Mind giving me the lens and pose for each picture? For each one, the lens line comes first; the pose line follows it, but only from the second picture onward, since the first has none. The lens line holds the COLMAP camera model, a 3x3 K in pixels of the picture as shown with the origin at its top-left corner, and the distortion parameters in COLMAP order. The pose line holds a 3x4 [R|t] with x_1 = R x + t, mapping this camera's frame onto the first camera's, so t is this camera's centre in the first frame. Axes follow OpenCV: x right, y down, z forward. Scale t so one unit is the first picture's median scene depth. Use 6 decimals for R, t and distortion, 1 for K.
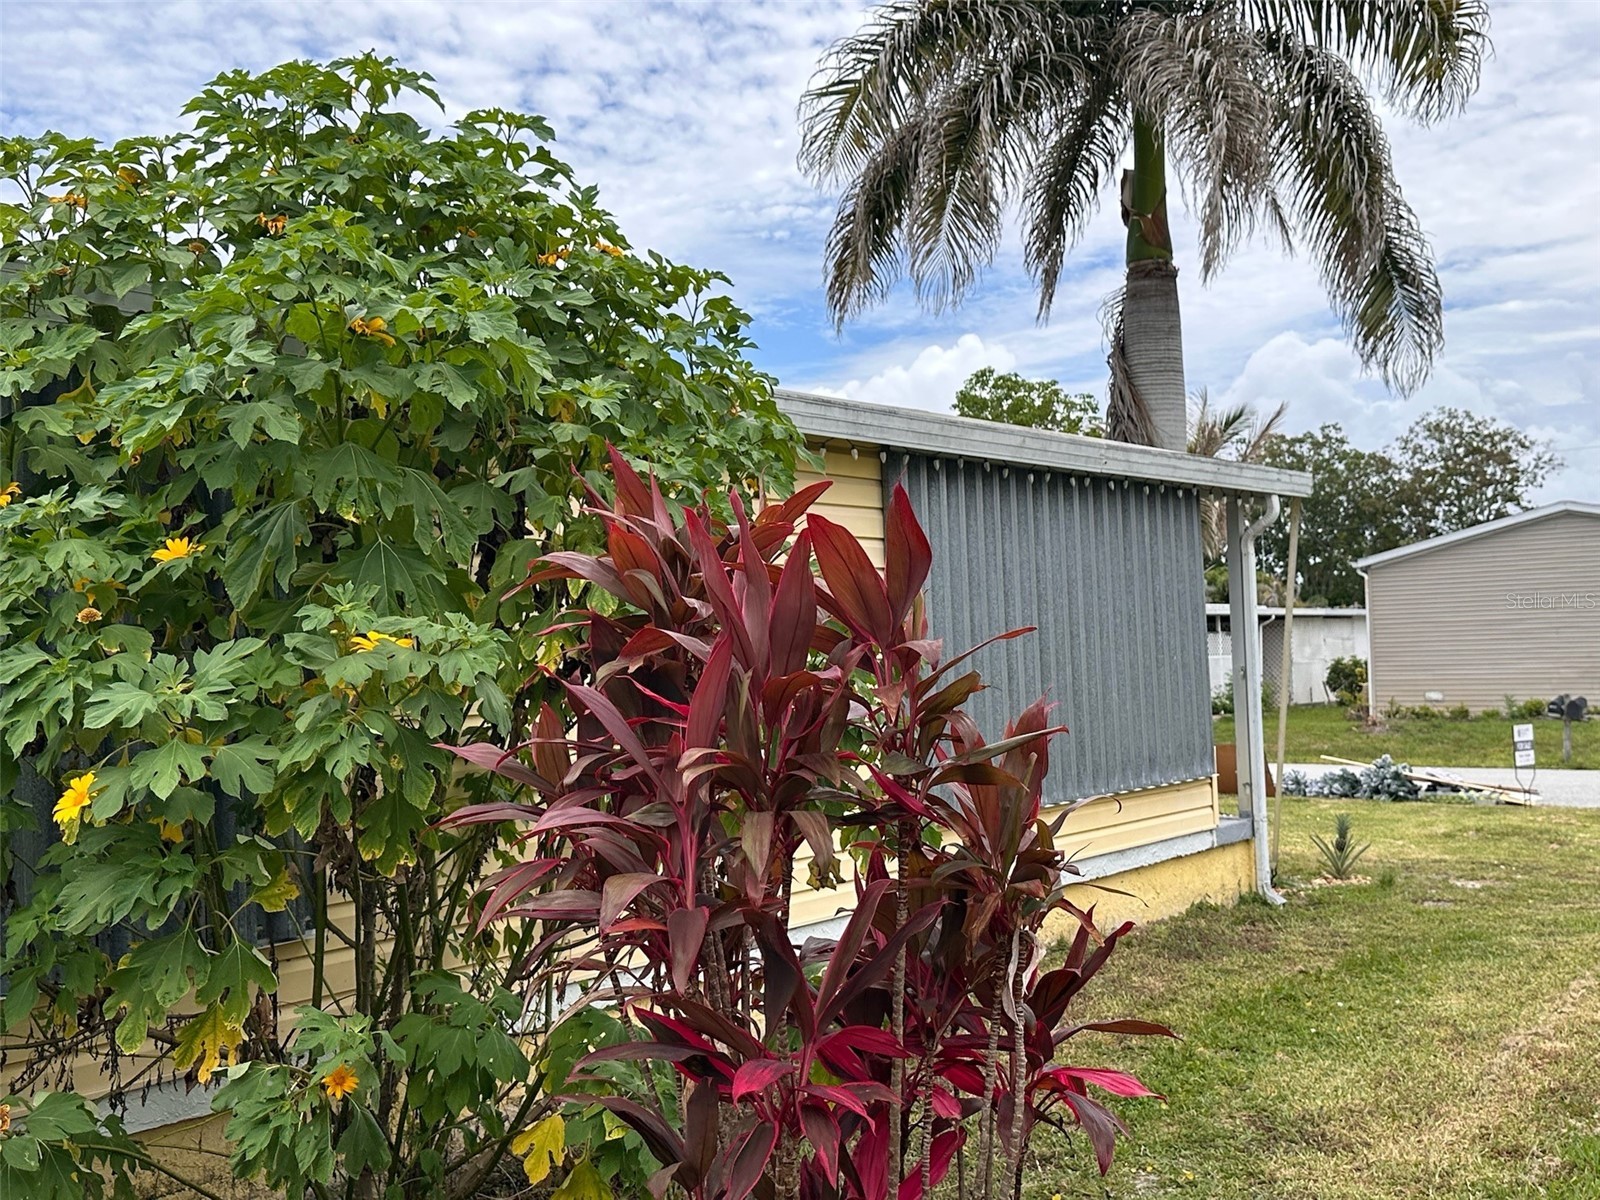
lens RADIAL K [[1725.5, 0, 800.0], [0, 1725.5, 600.0], [0, 0, 1]] dist [0.220759, -0.015666]
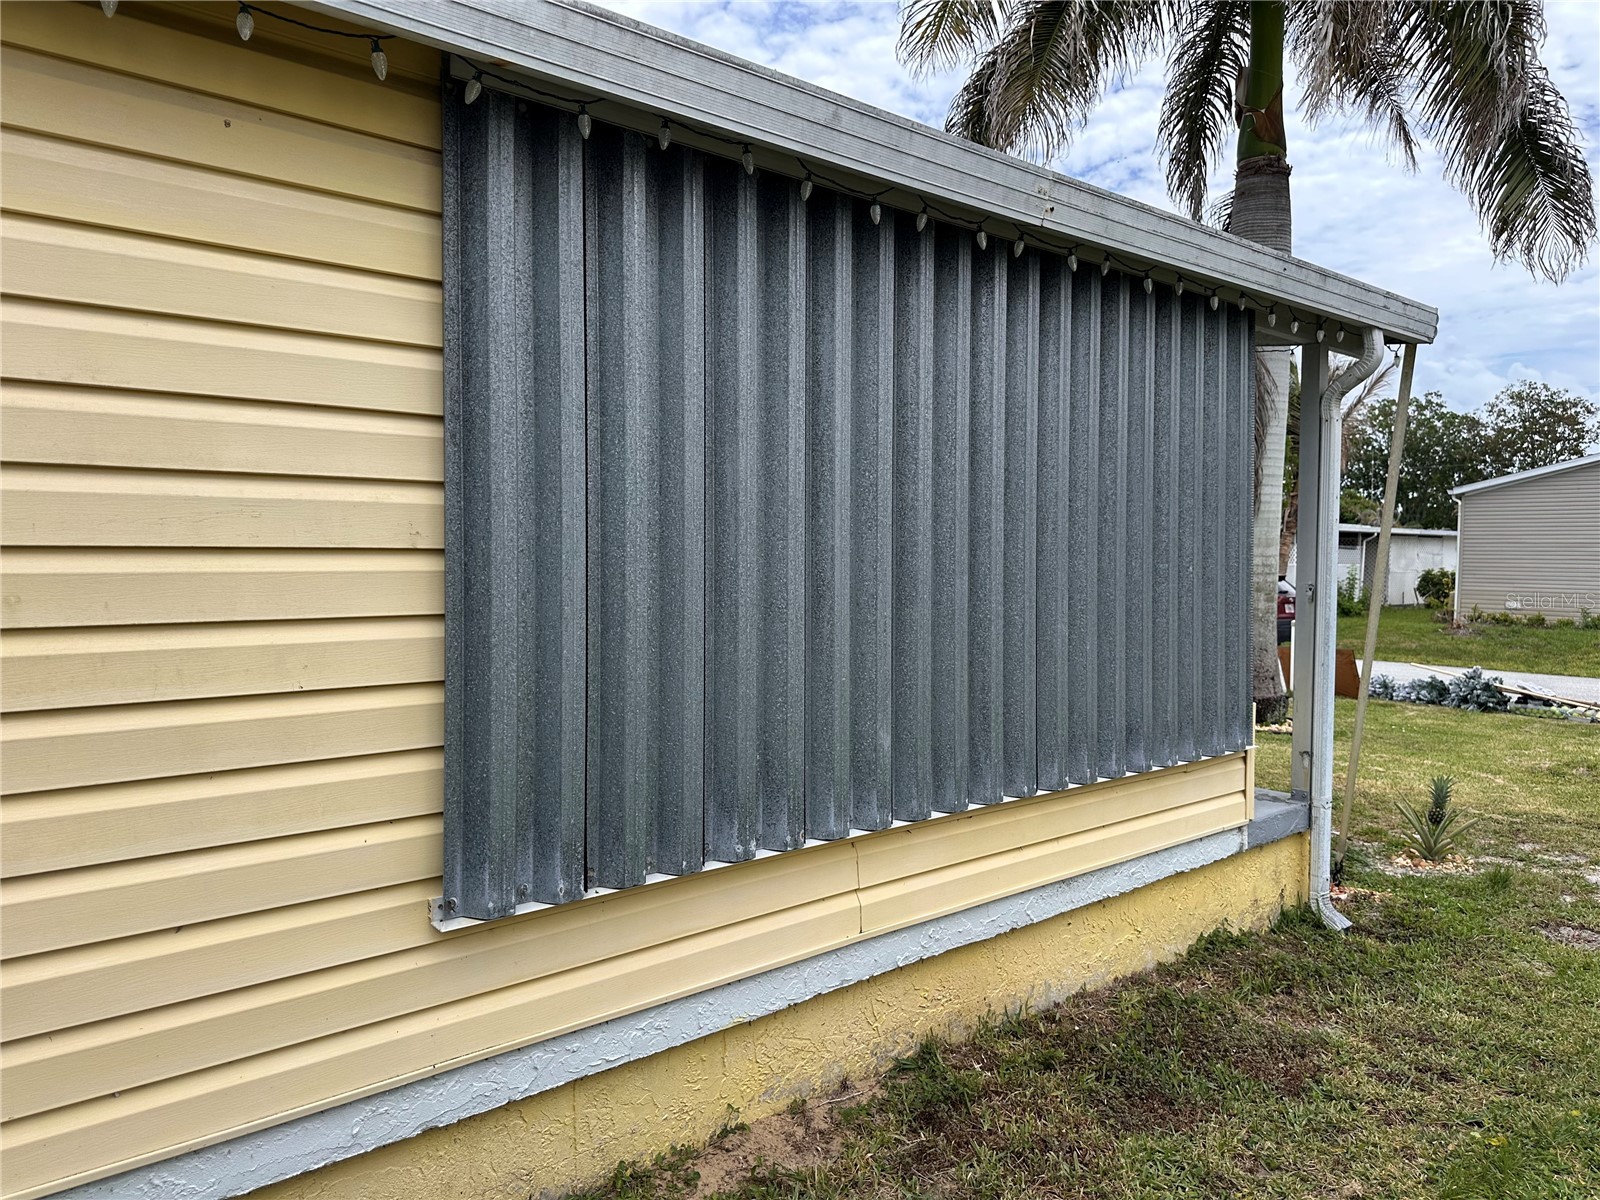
lens RADIAL K [[1152.7, 0, 801.9], [0, 1152.7, 582.6], [0, 0, 1]] dist [-0.002338, 0.053427]
pose [[0.979661, 0.048463, -0.194722, 0.040149], [-0.035903, 0.997071, 0.067526, 0.003756], [0.197424, -0.059162, 0.978531, 0.142915]]
